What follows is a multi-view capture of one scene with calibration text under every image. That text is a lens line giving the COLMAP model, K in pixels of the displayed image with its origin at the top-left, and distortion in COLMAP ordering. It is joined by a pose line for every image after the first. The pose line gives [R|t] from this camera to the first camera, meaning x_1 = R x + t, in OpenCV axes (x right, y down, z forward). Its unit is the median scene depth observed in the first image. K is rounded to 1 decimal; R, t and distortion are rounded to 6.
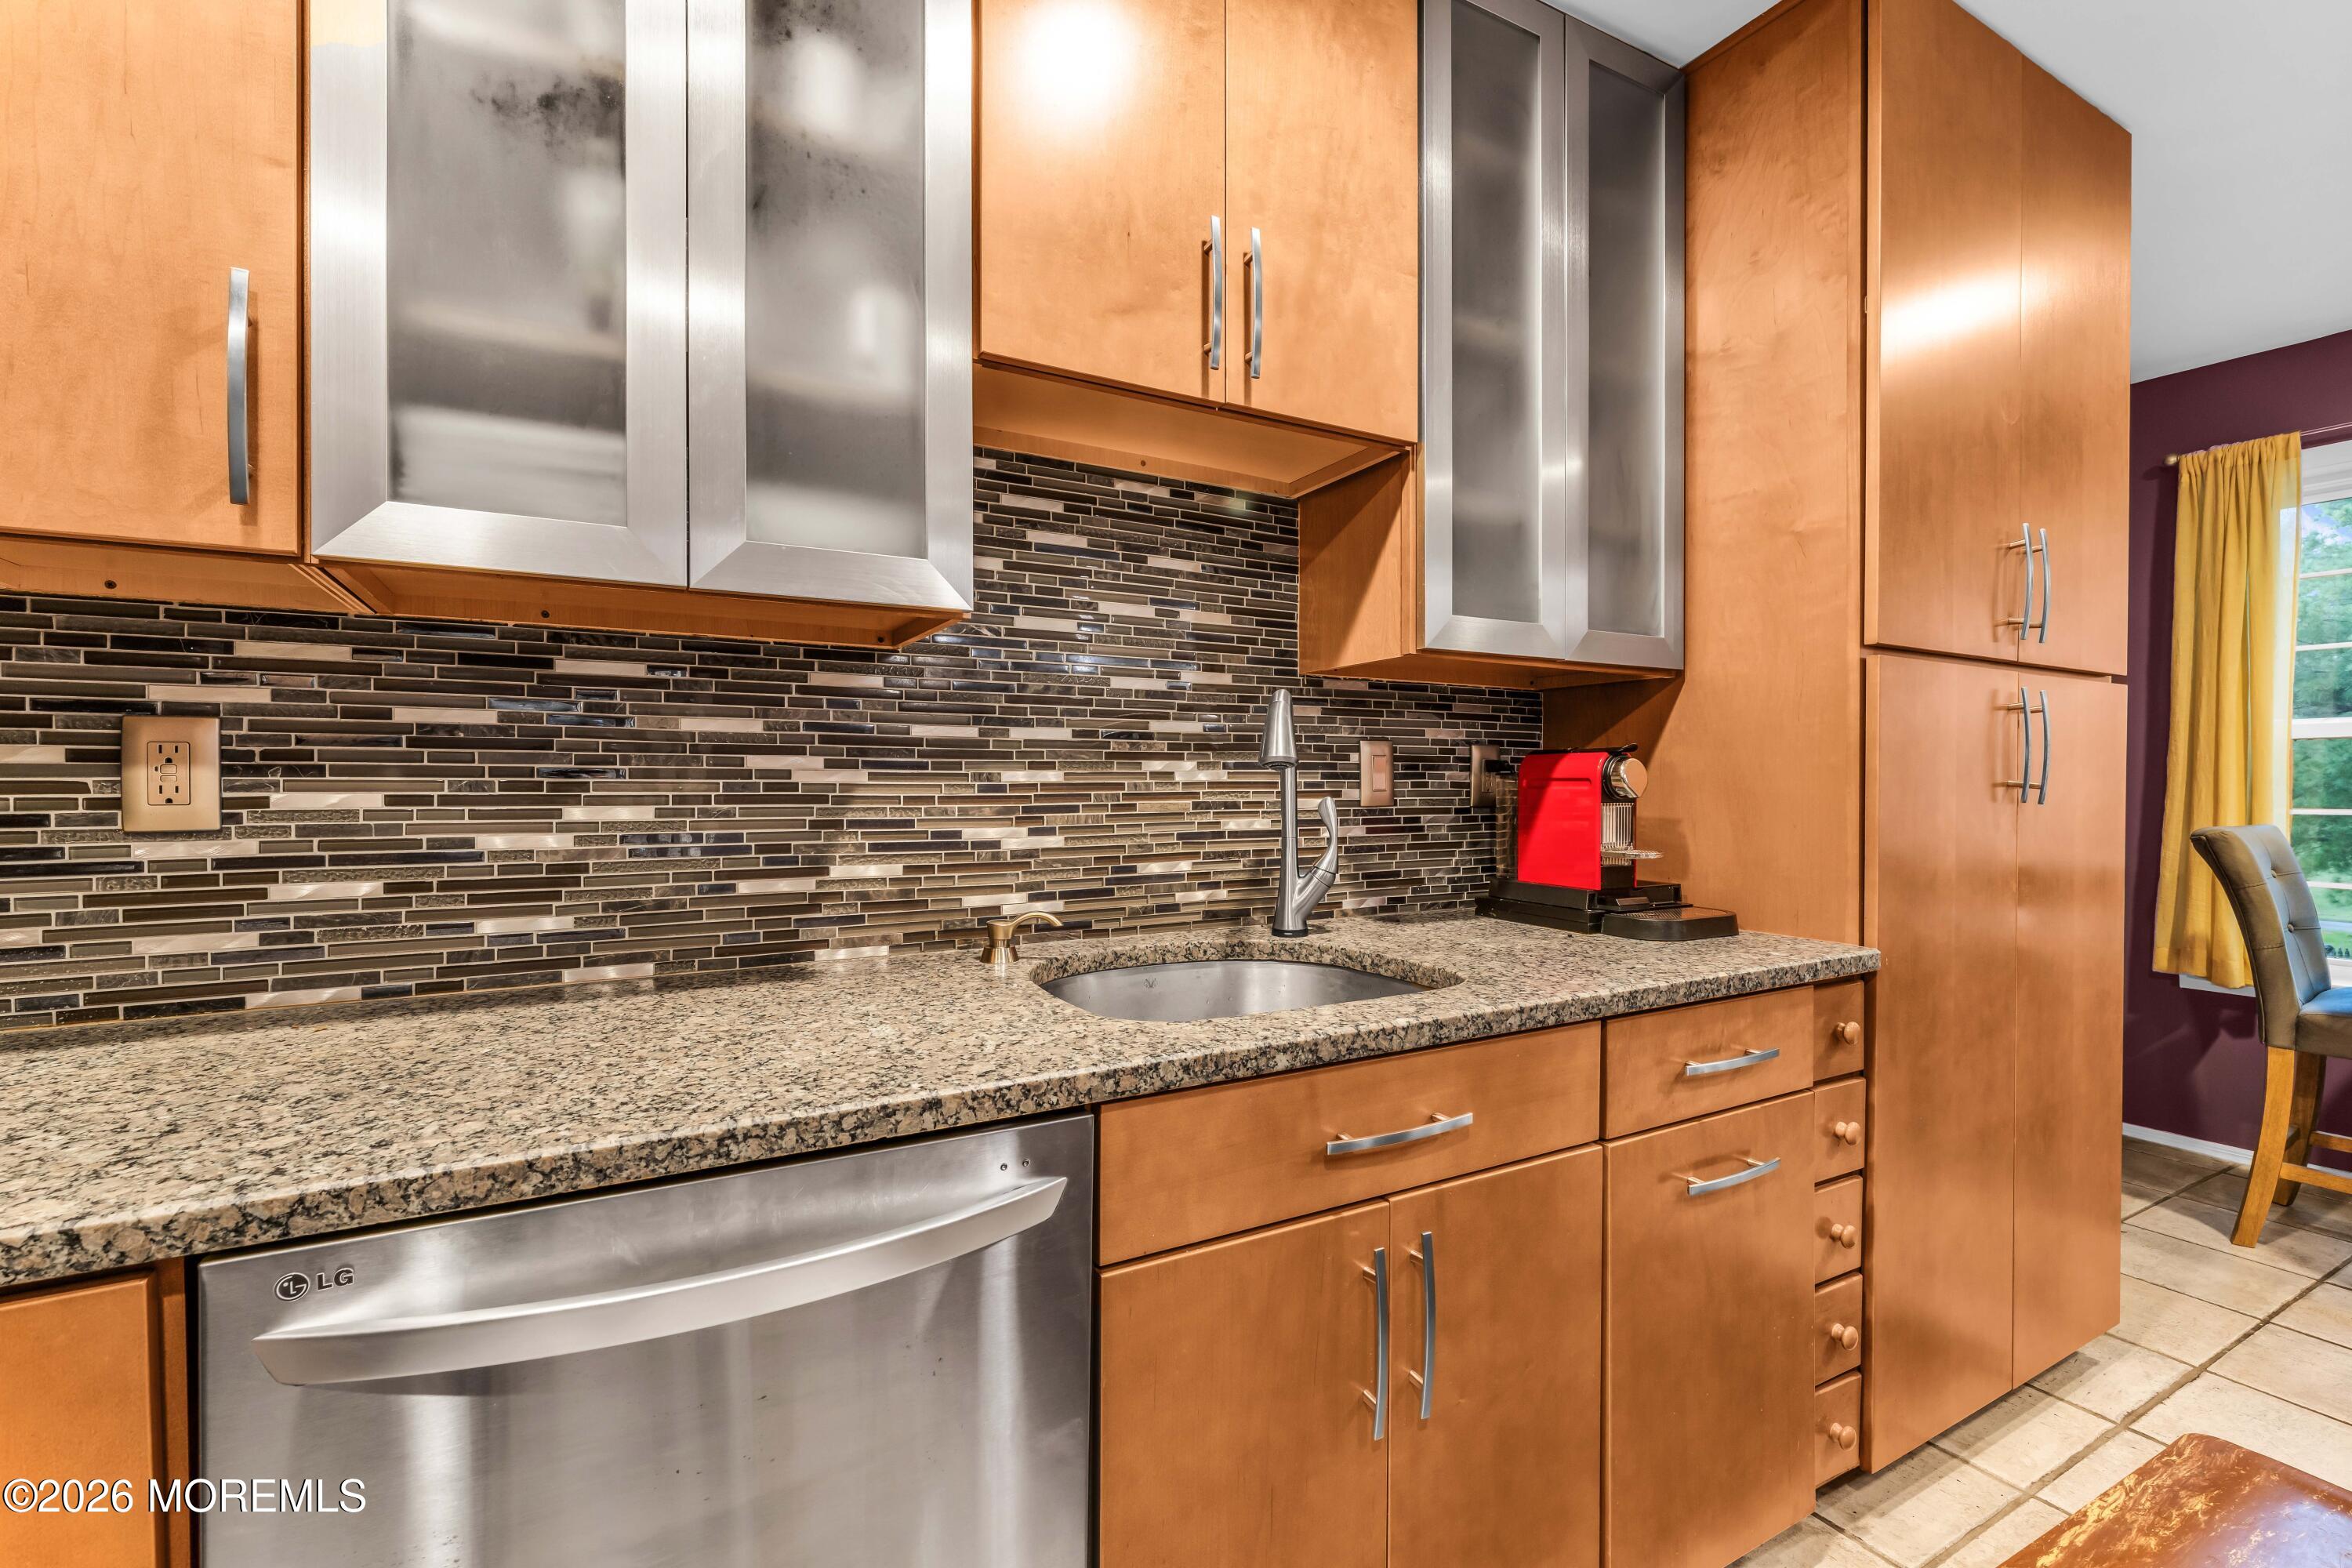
lens RADIAL K [[1012.5, 0, 1165.6], [0, 1012.5, 786.1], [0, 0, 1]] dist [-0.006598, 0.001269]
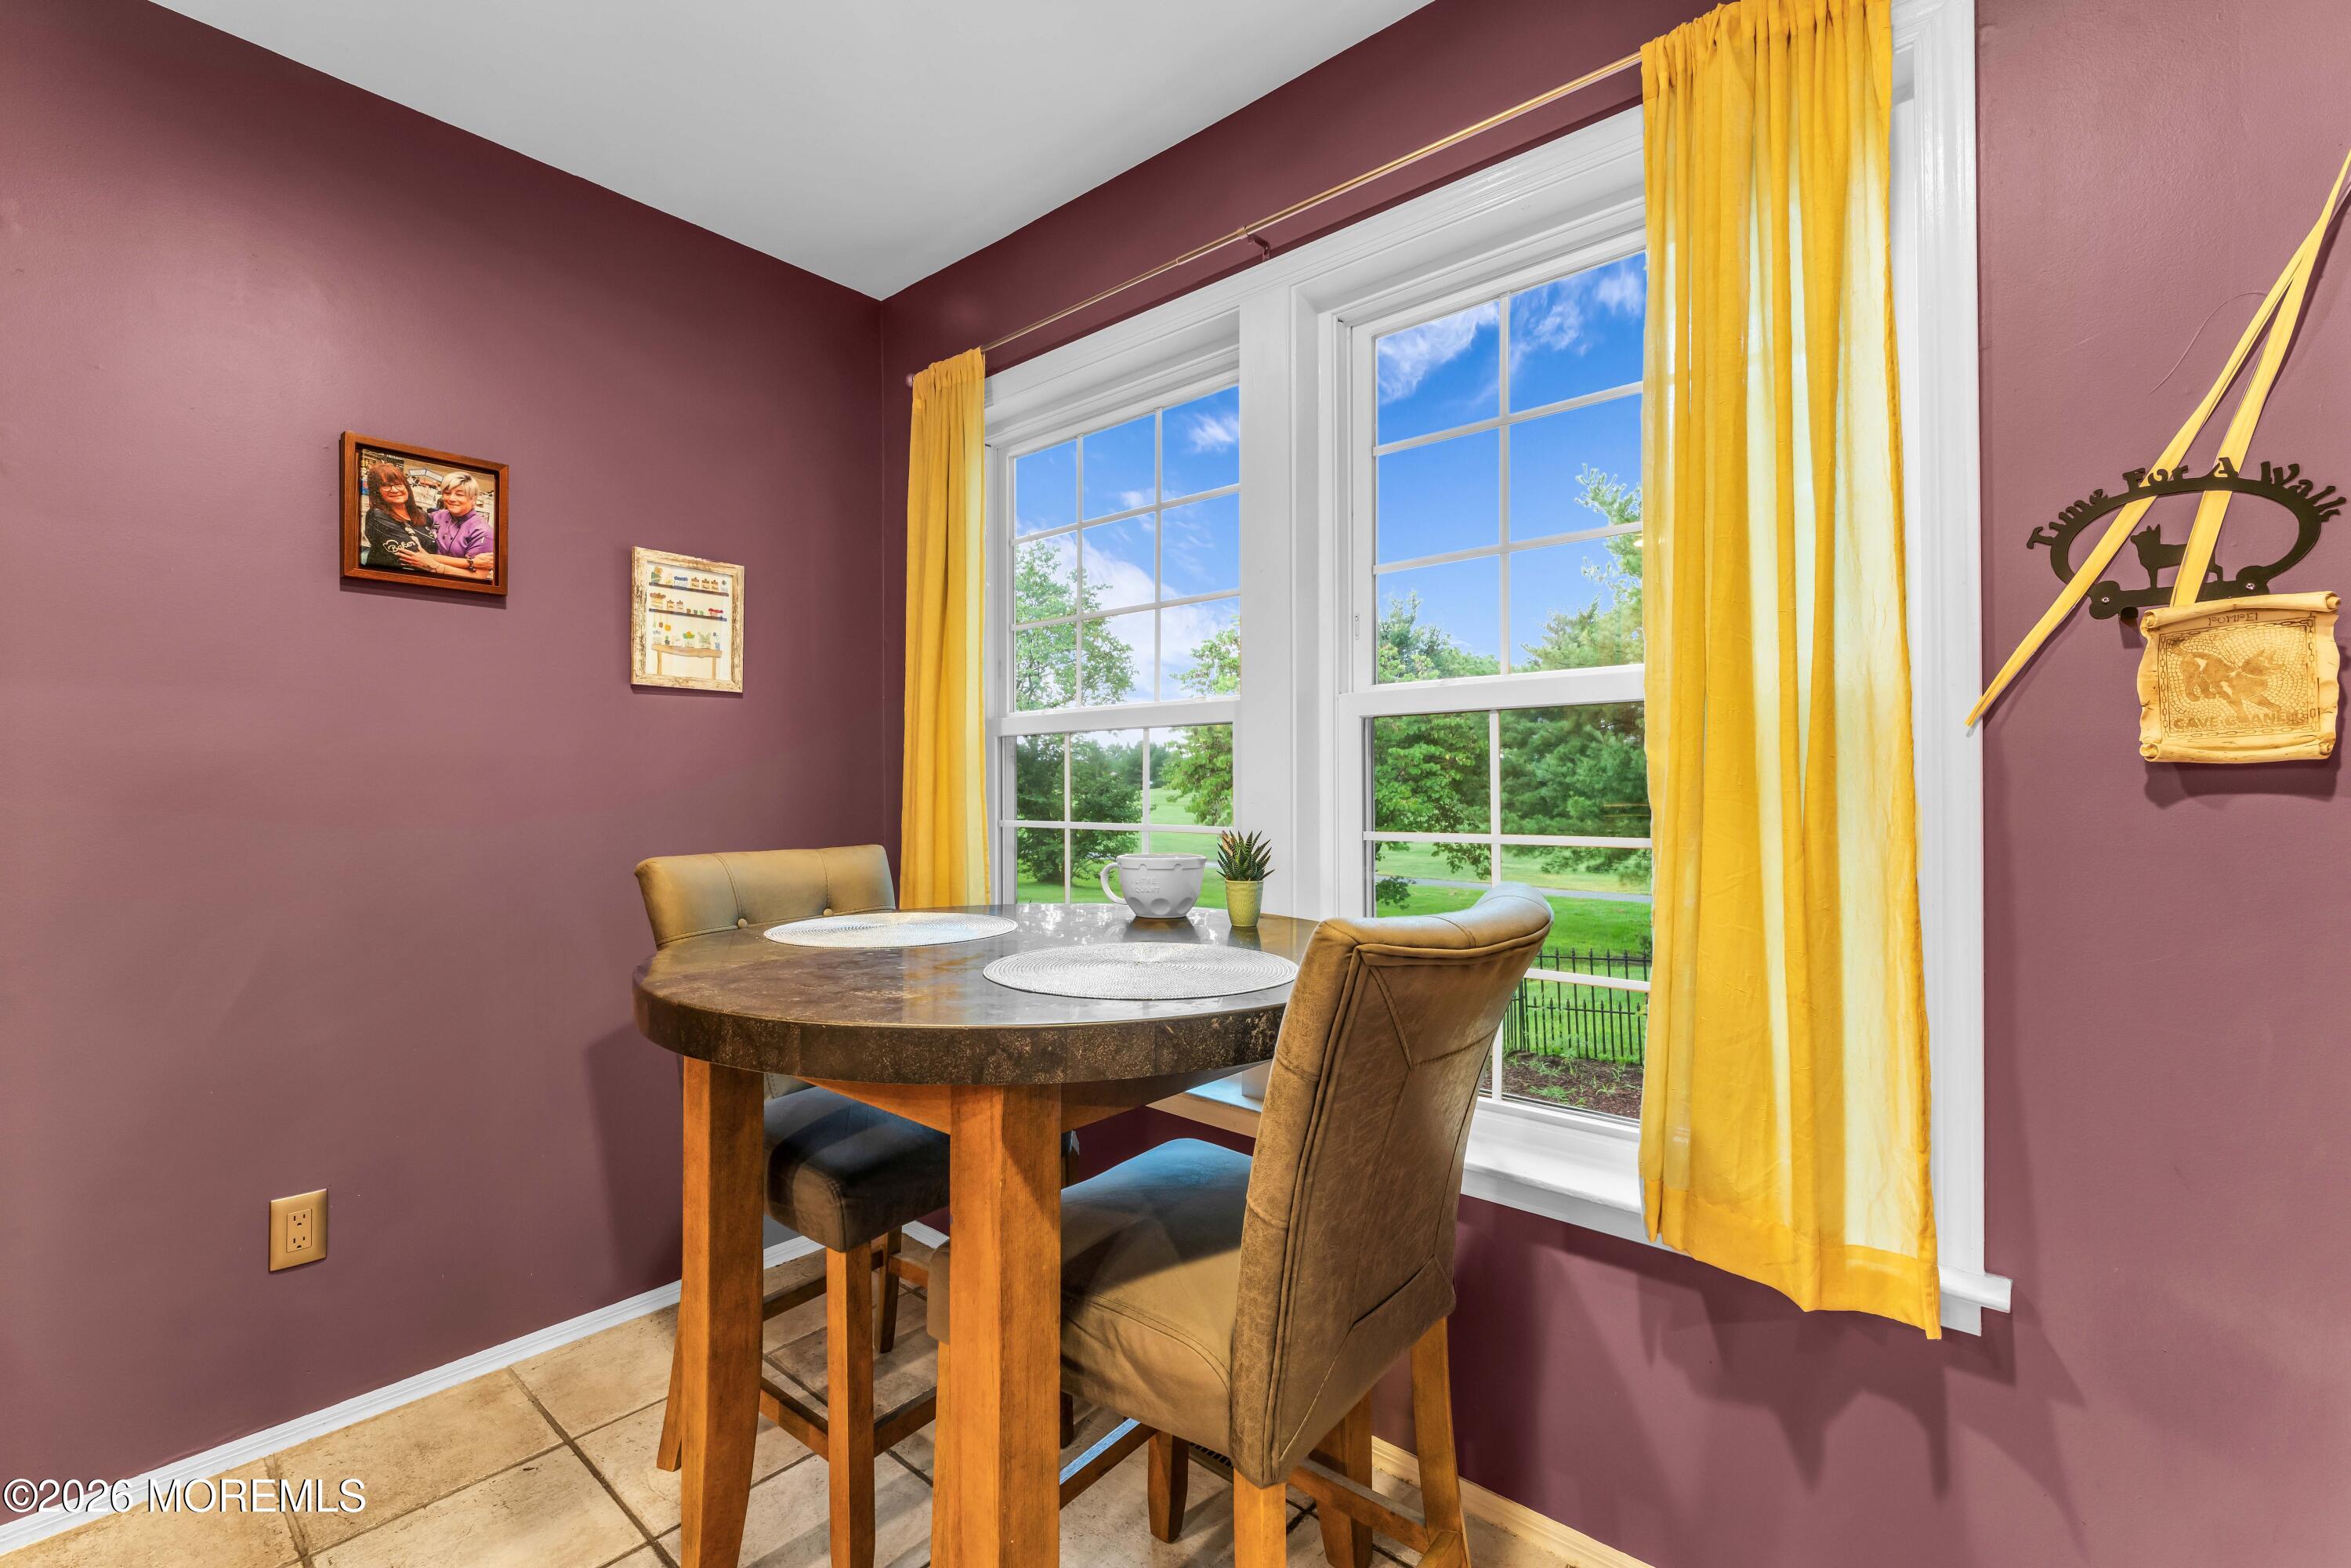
lens RADIAL K [[1012.0, 0, 1165.1], [0, 1012.0, 786.1], [0, 0, 1]] dist [-0.006598, 0.001269]
pose [[0.937554, -0.002480, 0.347831, 2.186476], [0.003863, 0.999987, -0.003281, -0.005674], [-0.347818, 0.004419, 0.937552, 0.453778]]
